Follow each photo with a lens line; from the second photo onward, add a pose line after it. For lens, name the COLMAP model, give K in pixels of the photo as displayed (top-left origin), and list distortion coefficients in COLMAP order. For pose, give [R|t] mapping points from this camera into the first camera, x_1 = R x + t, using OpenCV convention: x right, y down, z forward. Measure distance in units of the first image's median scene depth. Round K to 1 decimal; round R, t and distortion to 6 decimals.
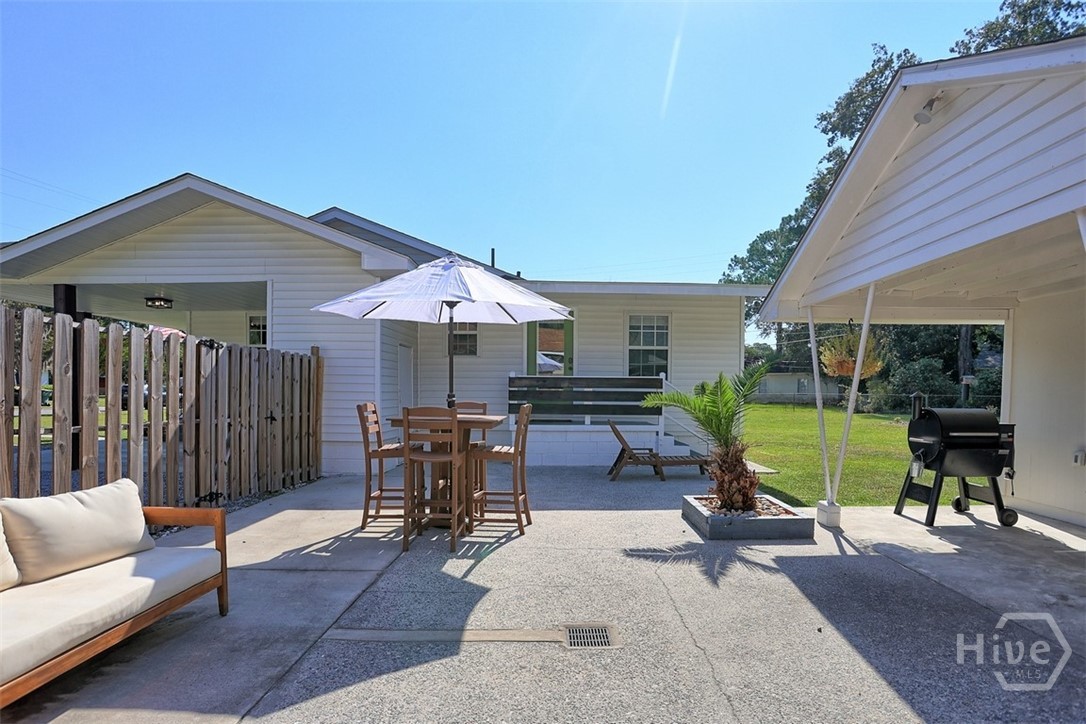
lens RADIAL K [[543.3, 0, 570.2], [0, 543.3, 387.2], [0, 0, 1]] dist [-0.038547, 0.004561]
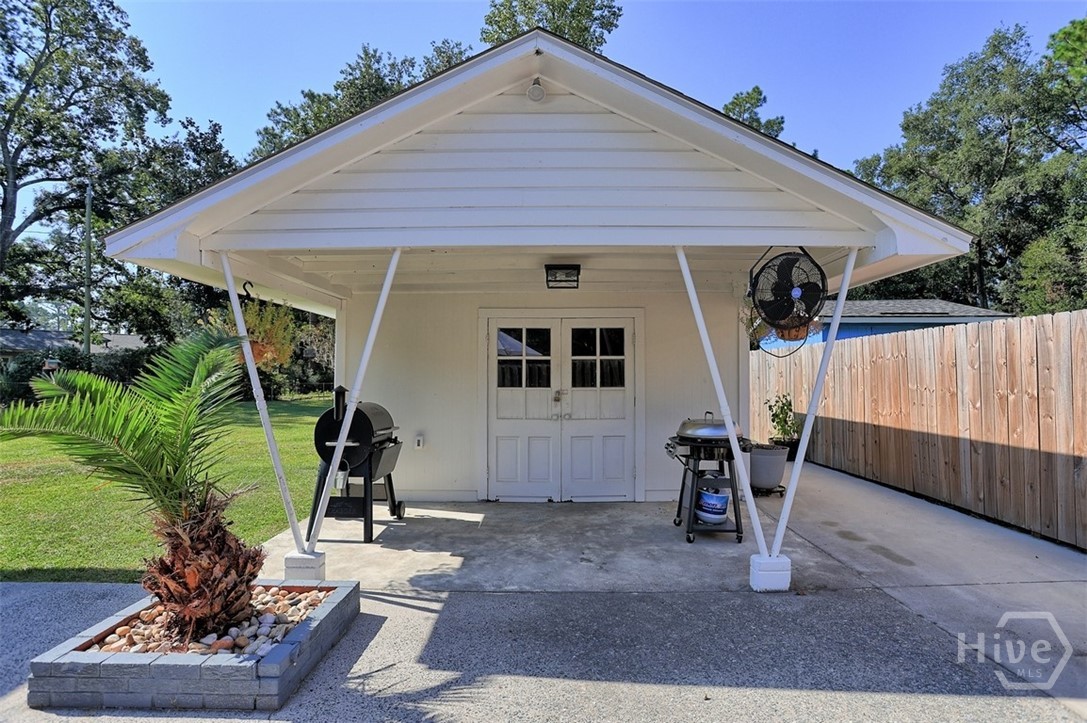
lens RADIAL K [[543.8, 0, 542.8], [0, 543.8, 357.6], [0, 0, 1]] dist [-0.038547, 0.004561]
pose [[0.024989, 0.034117, 0.999105, -0.221657], [-0.002816, 0.999416, -0.034058, -0.007803], [-0.999684, -0.001963, 0.025070, 0.818310]]
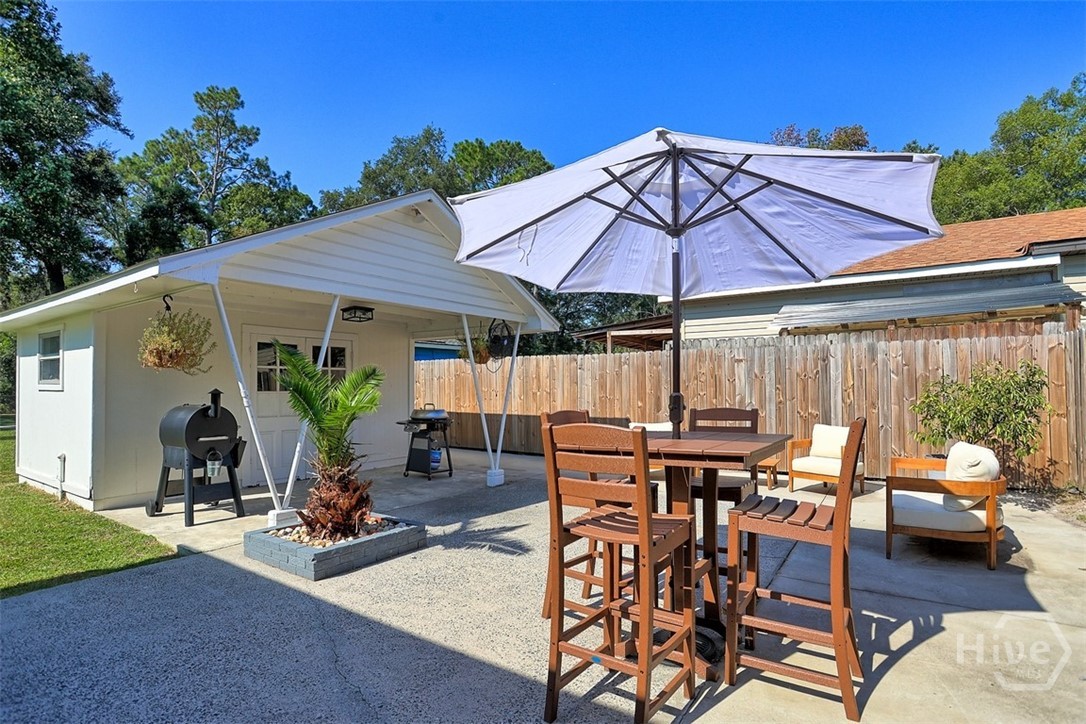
lens RADIAL K [[543.3, 0, 548.9], [0, 543.3, 366.0], [0, 0, 1]] dist [-0.038547, 0.004561]
pose [[-0.817242, 0.021725, 0.575885, -0.504905], [-0.000008, 0.999289, -0.037710, 0.004797], [-0.576294, -0.030823, -0.816661, 1.785761]]
